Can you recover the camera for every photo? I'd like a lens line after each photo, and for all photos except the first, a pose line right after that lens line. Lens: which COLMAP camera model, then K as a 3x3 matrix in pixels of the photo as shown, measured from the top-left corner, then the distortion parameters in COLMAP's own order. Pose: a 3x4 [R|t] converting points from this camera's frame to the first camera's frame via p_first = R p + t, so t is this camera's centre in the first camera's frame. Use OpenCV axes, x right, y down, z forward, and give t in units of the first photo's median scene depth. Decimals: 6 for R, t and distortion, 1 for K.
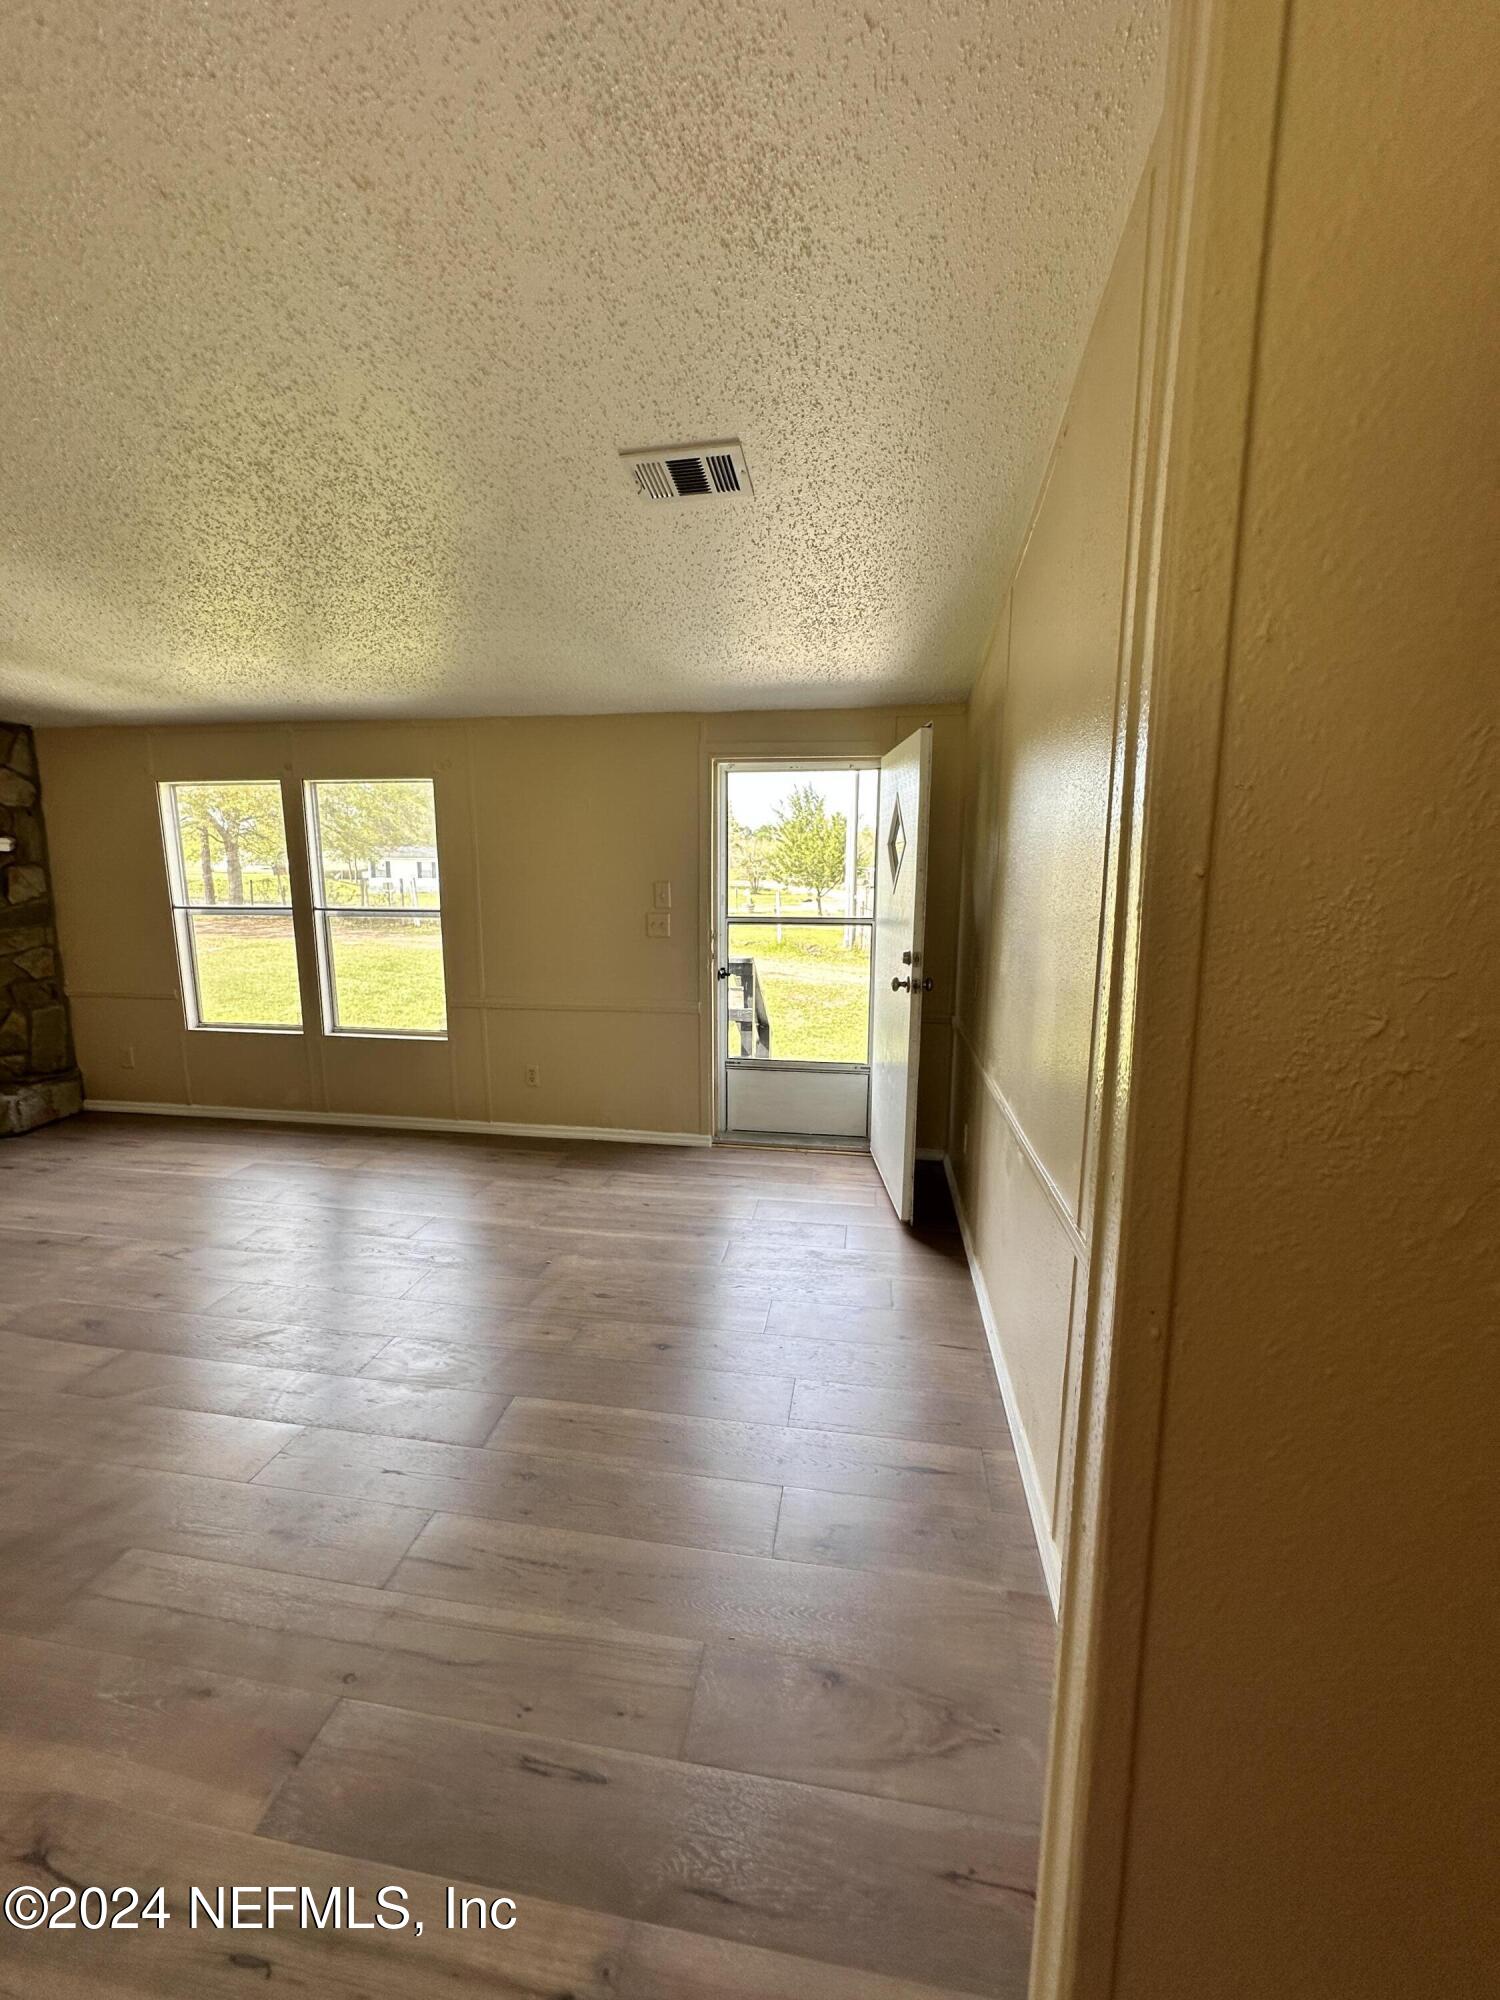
lens RADIAL K [[800.6, 0, 747.6], [0, 800.6, 1002.3], [0, 0, 1]] dist [-0.005159, 0.001505]
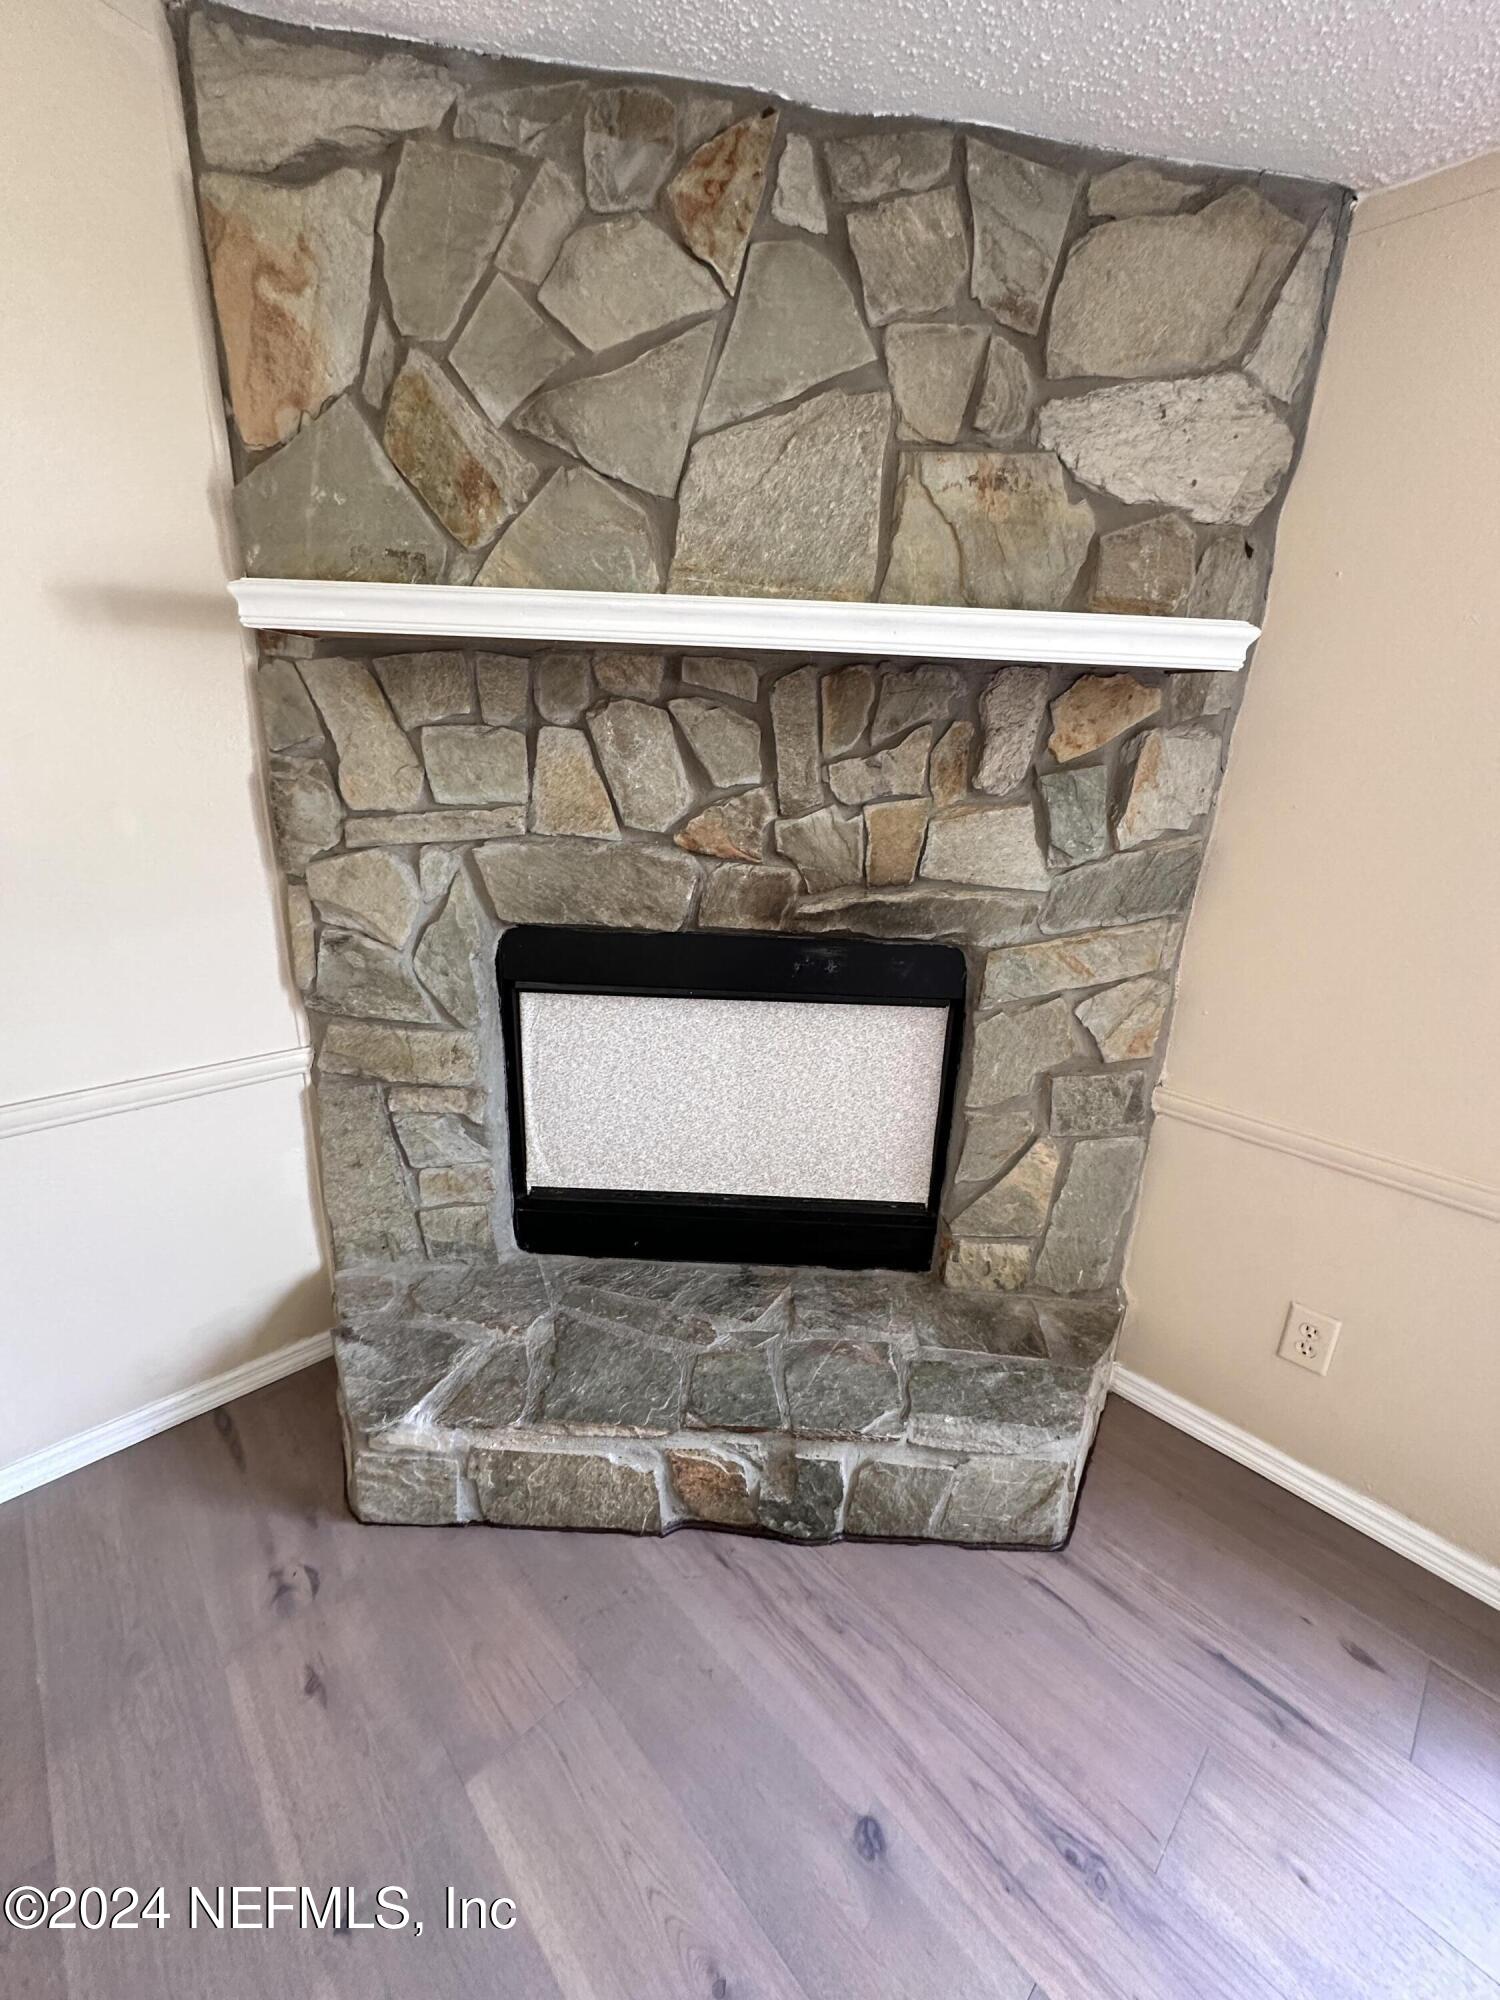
lens RADIAL K [[800.6, 0, 747.6], [0, 800.6, 1002.3], [0, 0, 1]] dist [-0.005159, 0.001505]
pose [[0.792298, 0.204220, -0.574941, -0.827097], [-0.128035, 0.976989, 0.170589, -0.095981], [0.596549, -0.061544, 0.800214, 0.629136]]
